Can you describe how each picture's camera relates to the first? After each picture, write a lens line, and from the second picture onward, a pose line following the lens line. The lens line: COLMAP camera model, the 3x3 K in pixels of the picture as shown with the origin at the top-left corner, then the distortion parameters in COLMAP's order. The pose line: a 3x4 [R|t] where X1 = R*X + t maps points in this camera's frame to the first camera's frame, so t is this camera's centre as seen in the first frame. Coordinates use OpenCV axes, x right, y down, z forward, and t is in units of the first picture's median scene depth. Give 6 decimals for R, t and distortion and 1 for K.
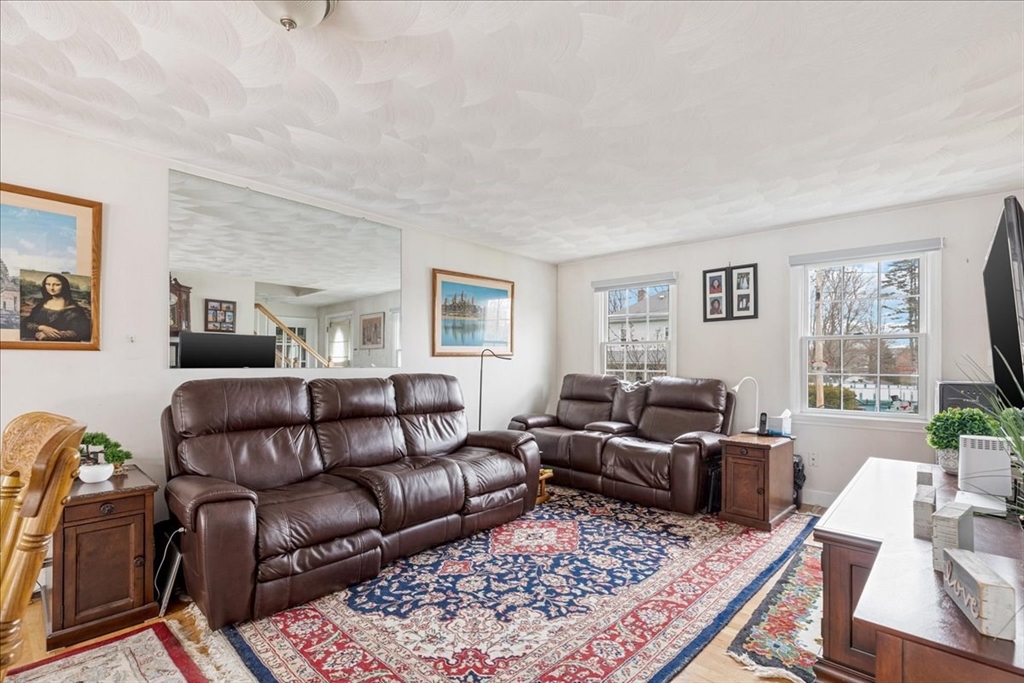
lens RADIAL K [[467.3, 0, 510.2], [0, 467.3, 362.0], [0, 0, 1]] dist [0.002839, 0.000469]
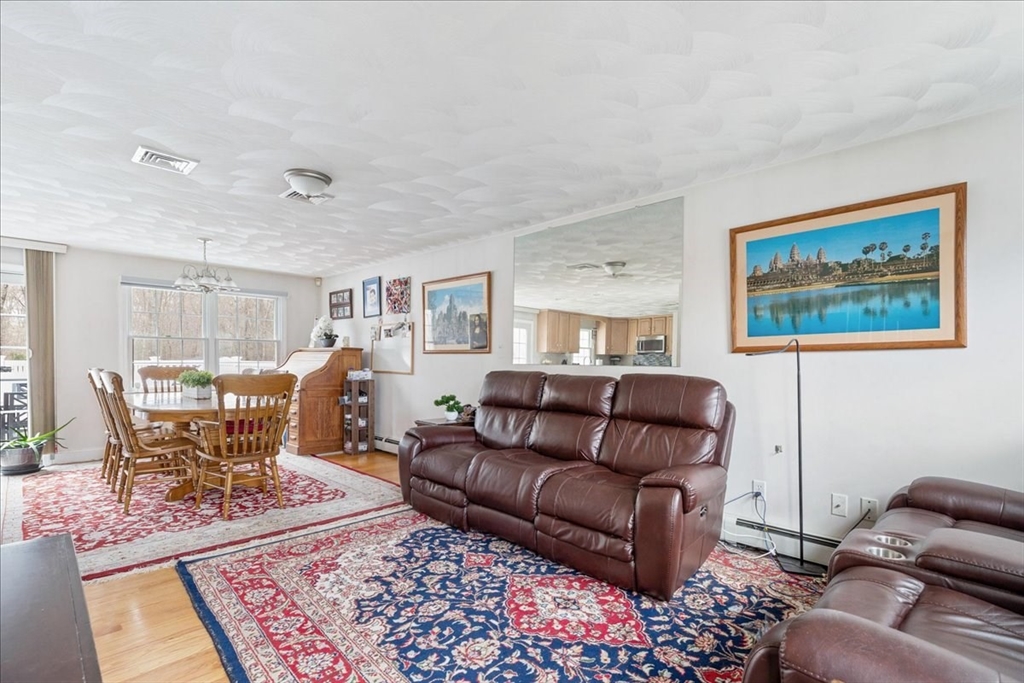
lens RADIAL K [[467.3, 0, 510.2], [0, 467.3, 362.0], [0, 0, 1]] dist [0.002839, 0.000469]
pose [[-0.030684, -0.000008, -0.999529, 0.981686], [-0.009103, 0.999959, 0.000271, 0.009067], [0.999488, 0.009107, -0.030682, 1.197314]]
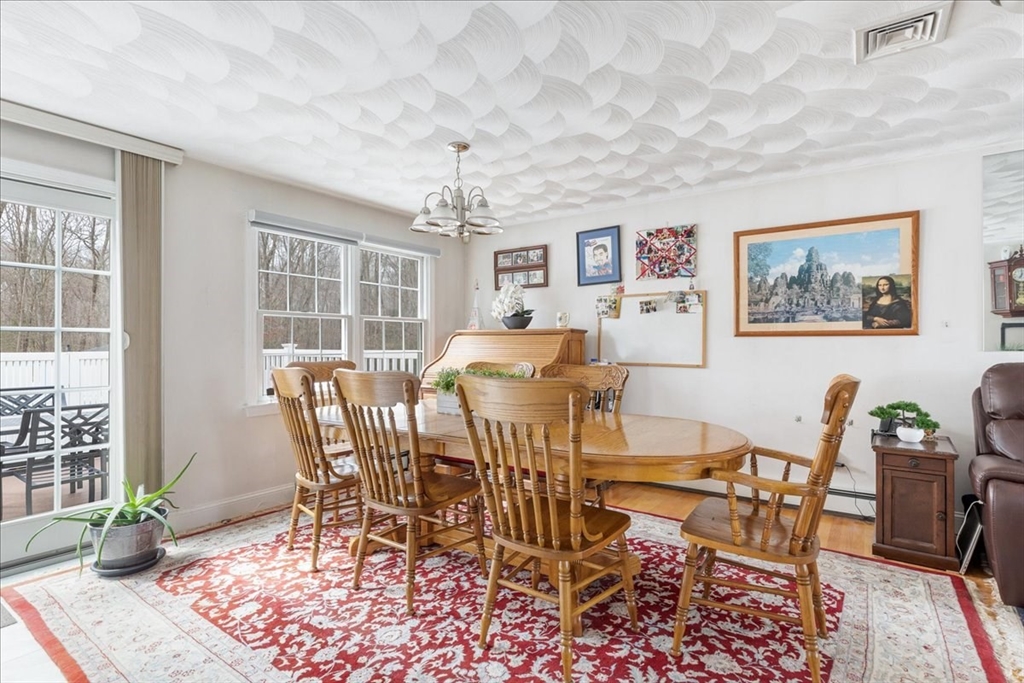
lens RADIAL K [[495.5, 0, 514.3], [0, 495.5, 345.6], [0, 0, 1]] dist [-0.000536, -0.000503]
pose [[0.104775, -0.000345, -0.994496, 0.277336], [0.001512, 0.999999, -0.000188, 0.001006], [0.994495, -0.001484, 0.104775, -0.157353]]
